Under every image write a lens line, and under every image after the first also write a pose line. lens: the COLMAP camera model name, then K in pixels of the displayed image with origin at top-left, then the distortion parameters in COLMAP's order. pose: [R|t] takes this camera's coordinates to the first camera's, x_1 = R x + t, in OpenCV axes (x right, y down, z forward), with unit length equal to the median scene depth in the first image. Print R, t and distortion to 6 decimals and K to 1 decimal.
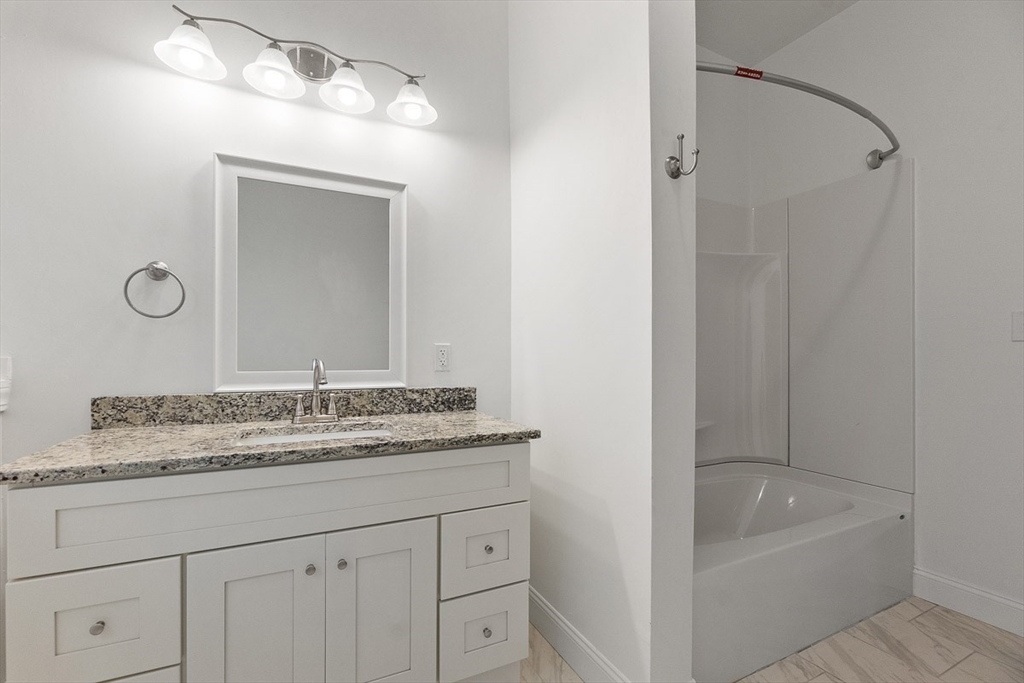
lens RADIAL K [[444.2, 0, 504.7], [0, 444.2, 360.5], [0, 0, 1]] dist [0.004481, 0.000461]
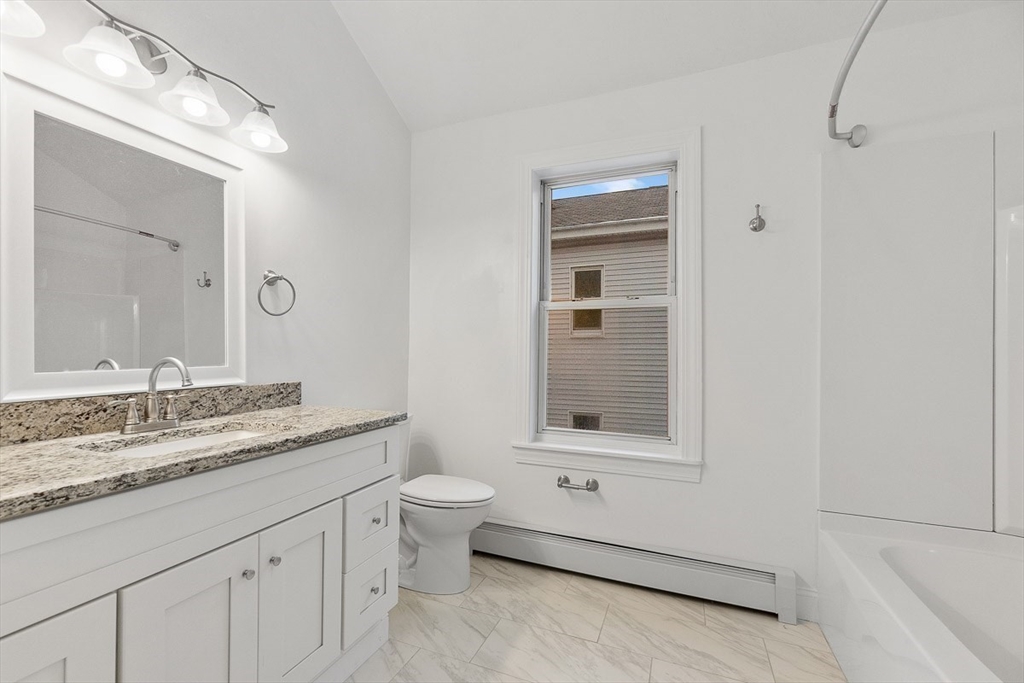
lens RADIAL K [[444.2, 0, 515.2], [0, 444.2, 342.7], [0, 0, 1]] dist [0.004481, 0.000461]
pose [[0.753828, 0.005501, 0.657048, -0.471201], [0.007536, 0.999827, -0.017017, -0.006276], [-0.657028, 0.017779, 0.753656, -0.086802]]
